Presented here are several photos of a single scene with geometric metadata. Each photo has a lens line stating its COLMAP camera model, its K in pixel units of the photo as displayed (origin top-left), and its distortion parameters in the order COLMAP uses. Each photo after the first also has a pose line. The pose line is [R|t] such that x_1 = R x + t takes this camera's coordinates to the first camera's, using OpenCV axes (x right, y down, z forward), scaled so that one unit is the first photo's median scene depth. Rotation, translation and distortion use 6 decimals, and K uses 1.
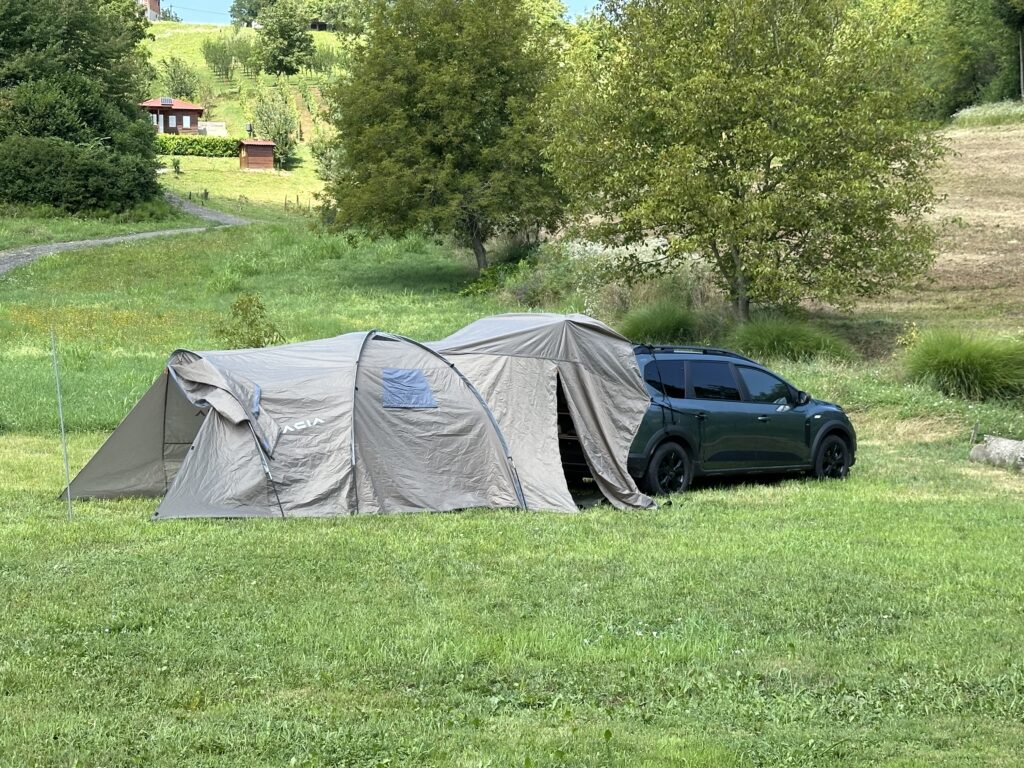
lens RADIAL K [[1792.2, 0, 512.0], [0, 1792.2, 384.0], [0, 0, 1]] dist [0.286830, -0.045316]
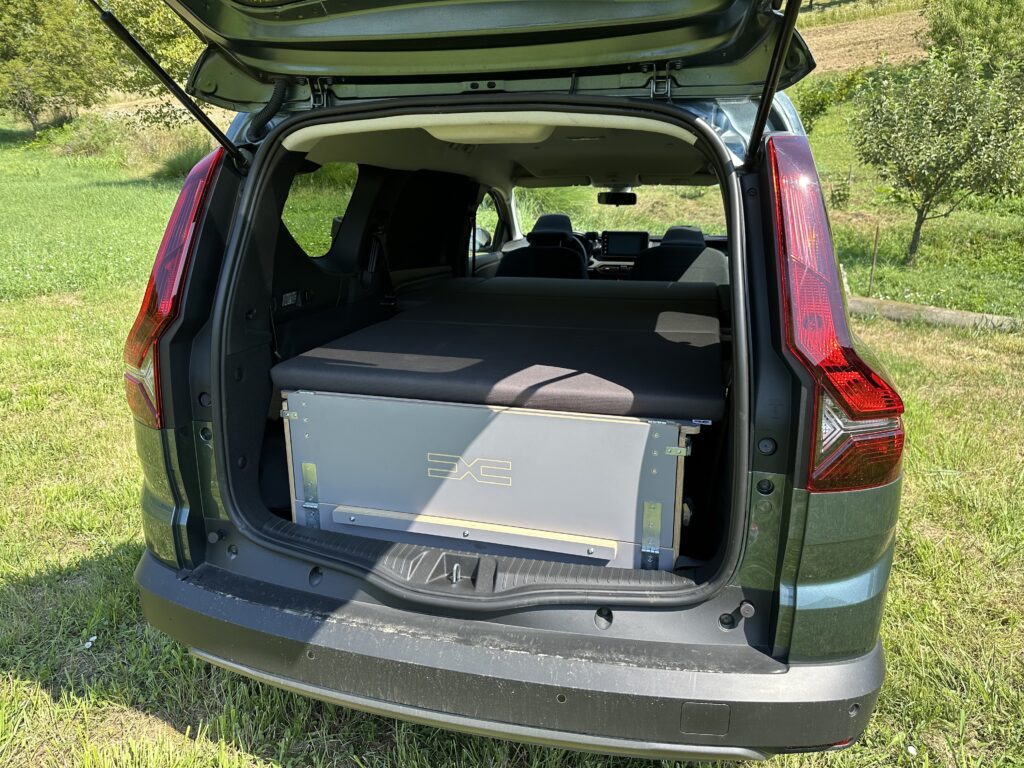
lens RADIAL K [[701.2, 0, 512.0], [0, 701.2, 384.0], [0, 0, 1]] dist [-0.027213, 0.000442]
pose [[0.852114, -0.147358, 0.502183, 0.001048], [0.017169, 0.966897, 0.254590, -0.002877], [-0.523075, -0.208318, 0.826436, 0.470373]]
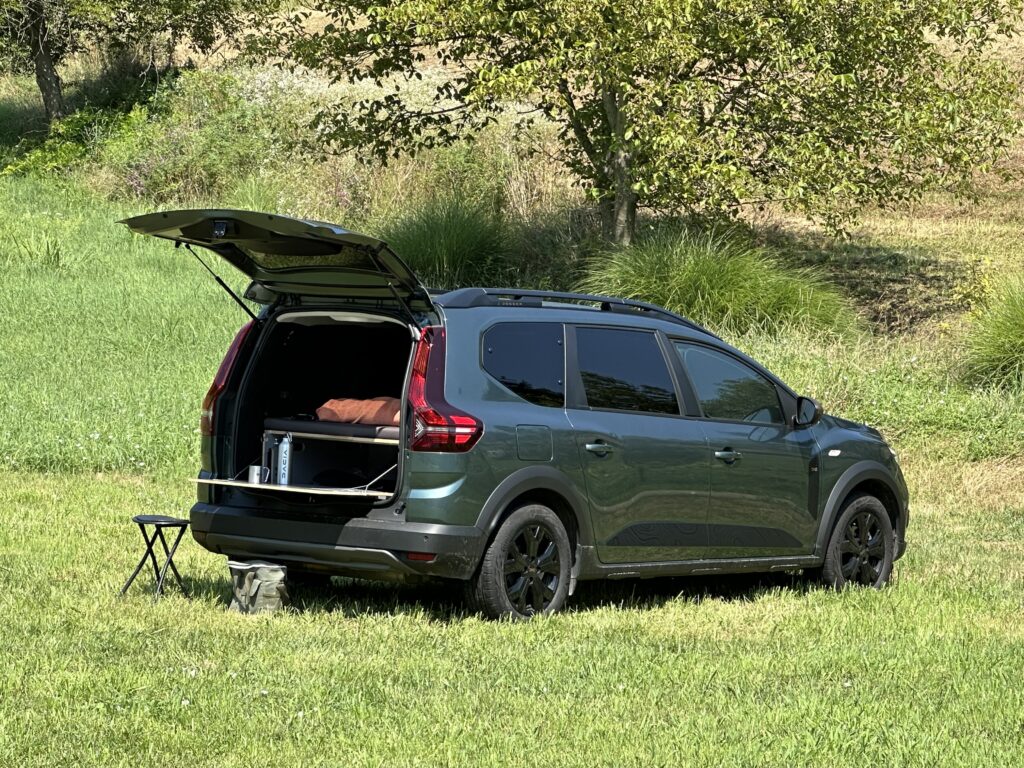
lens RADIAL K [[3657.6, 0, 512.0], [0, 3657.6, 384.0], [0, 0, 1]] dist [-0.219483, 4.307704]
pose [[0.992631, 0.026886, 0.118157, -0.013766], [-0.027403, 0.999621, 0.002754, -0.000003], [-0.118038, -0.005972, 0.992991, 0.042846]]
